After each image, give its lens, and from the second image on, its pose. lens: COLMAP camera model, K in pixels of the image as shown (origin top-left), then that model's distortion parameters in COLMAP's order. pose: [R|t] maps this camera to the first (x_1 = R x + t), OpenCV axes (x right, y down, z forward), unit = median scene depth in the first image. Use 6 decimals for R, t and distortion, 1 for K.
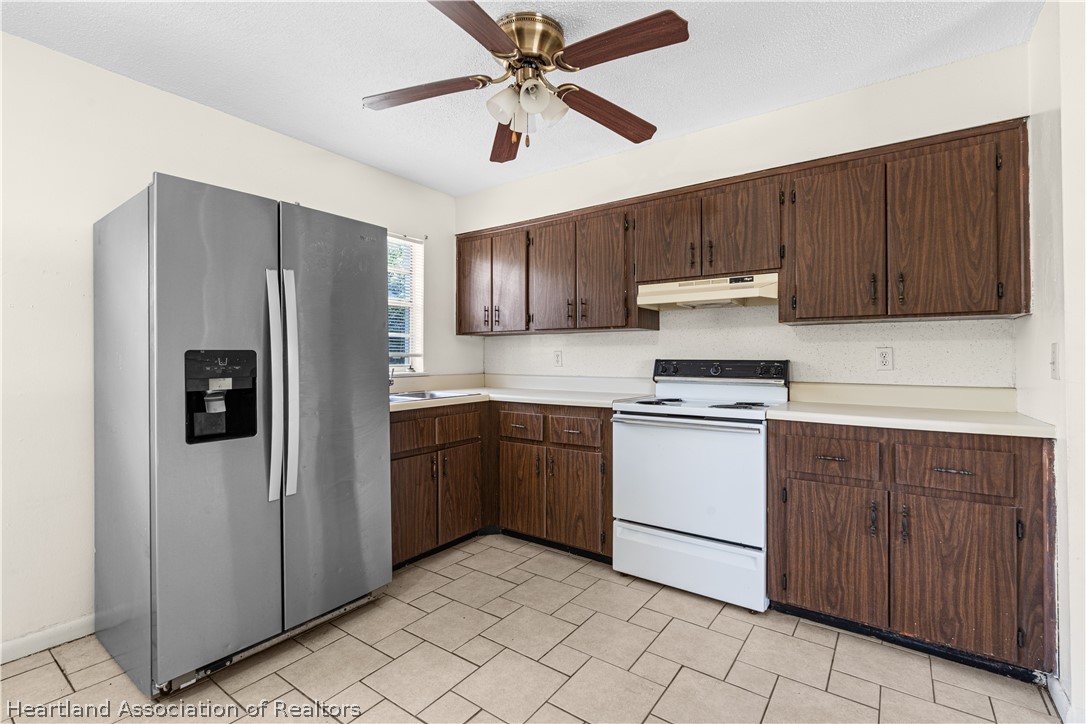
lens RADIAL K [[486.6, 0, 551.9], [0, 486.6, 353.0], [0, 0, 1]] dist [-0.003041, 0.001567]
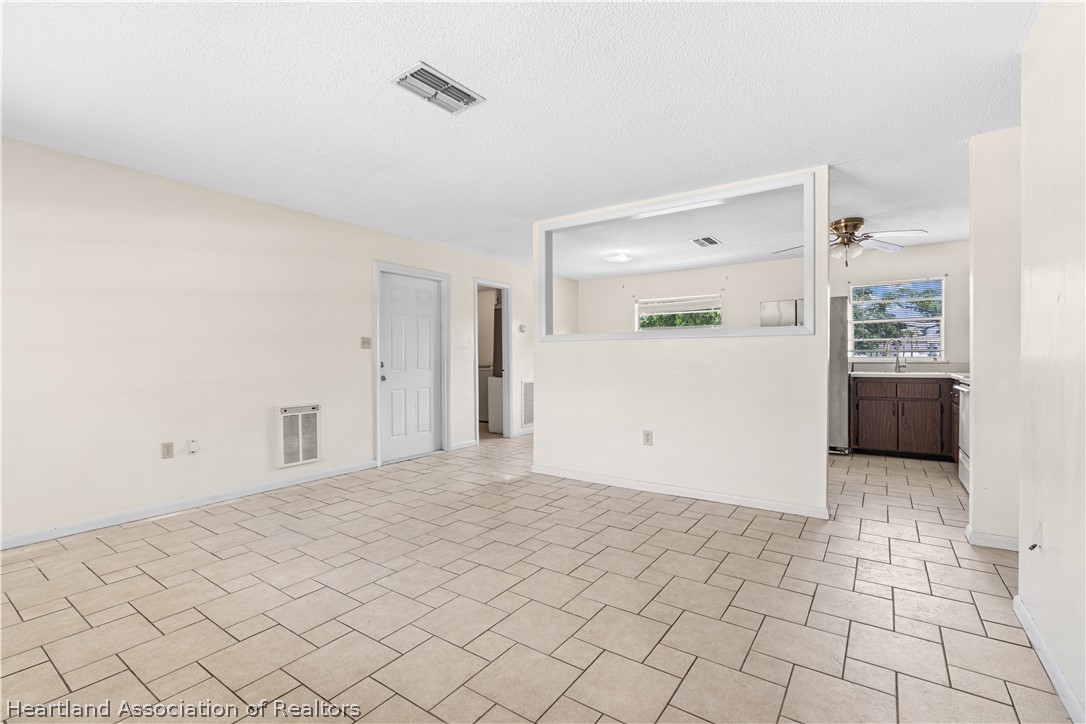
lens RADIAL K [[486.6, 0, 545.6], [0, 486.6, 363.0], [0, 0, 1]] dist [-0.003041, 0.001567]
pose [[0.000555, 0.010370, -0.999946, 1.981321], [0.010204, 0.999894, 0.010375, 0.025584], [0.999948, -0.010209, 0.000449, -0.443488]]
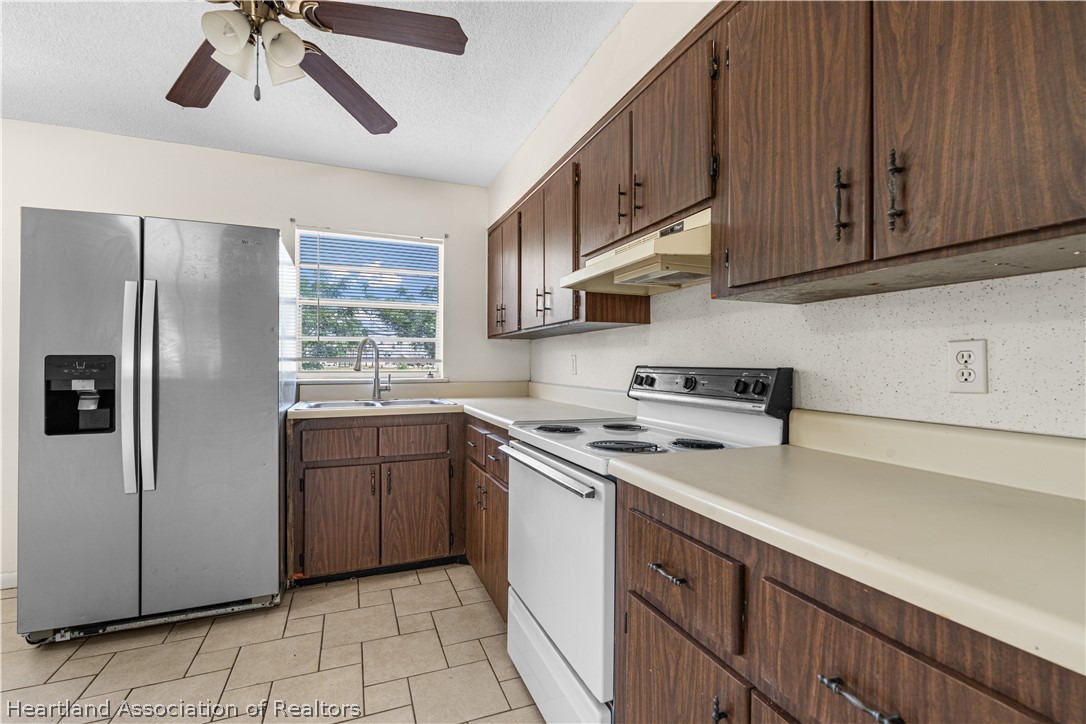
lens RADIAL K [[486.6, 0, 559.0], [0, 486.6, 361.9], [0, 0, 1]] dist [-0.003041, 0.001567]
pose [[0.843588, 0.000485, -0.536991, 0.658174], [0.002068, 0.999989, 0.004152, 0.005910], [0.536987, -0.004613, 0.843578, 0.481804]]
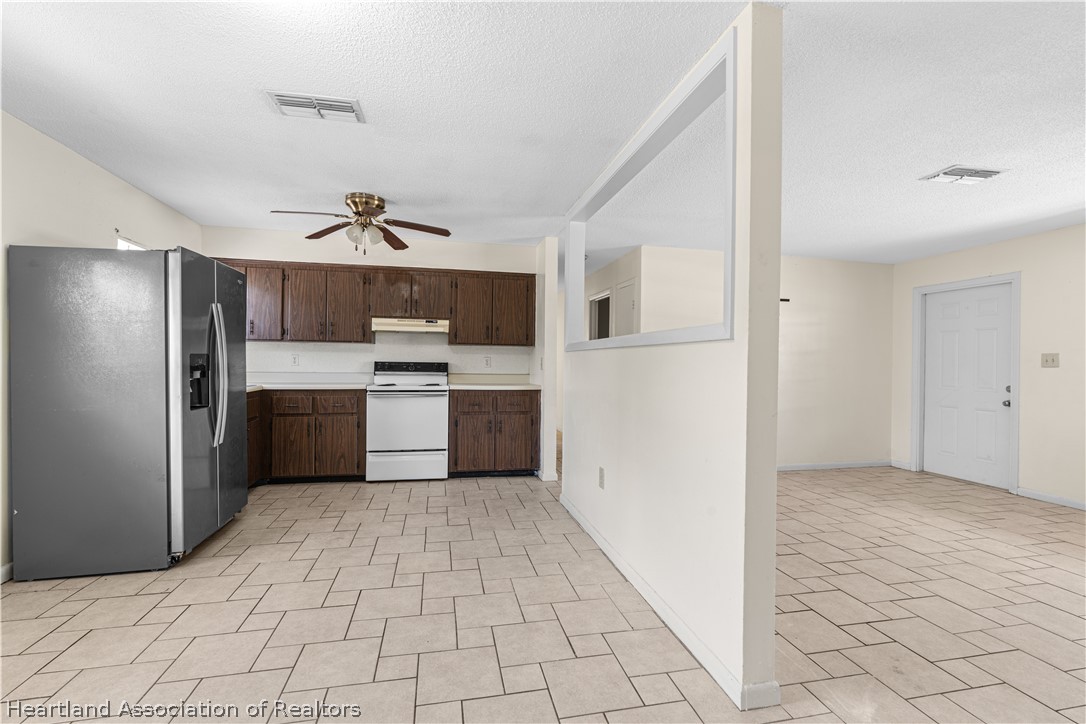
lens RADIAL K [[486.6, 0, 541.7], [0, 486.6, 358.2], [0, 0, 1]] dist [-0.003041, 0.001567]
pose [[0.667652, 0.016648, 0.744287, -0.859335], [-0.018208, 0.999816, -0.006031, 0.002142], [-0.744251, -0.009526, 0.667833, -0.718165]]
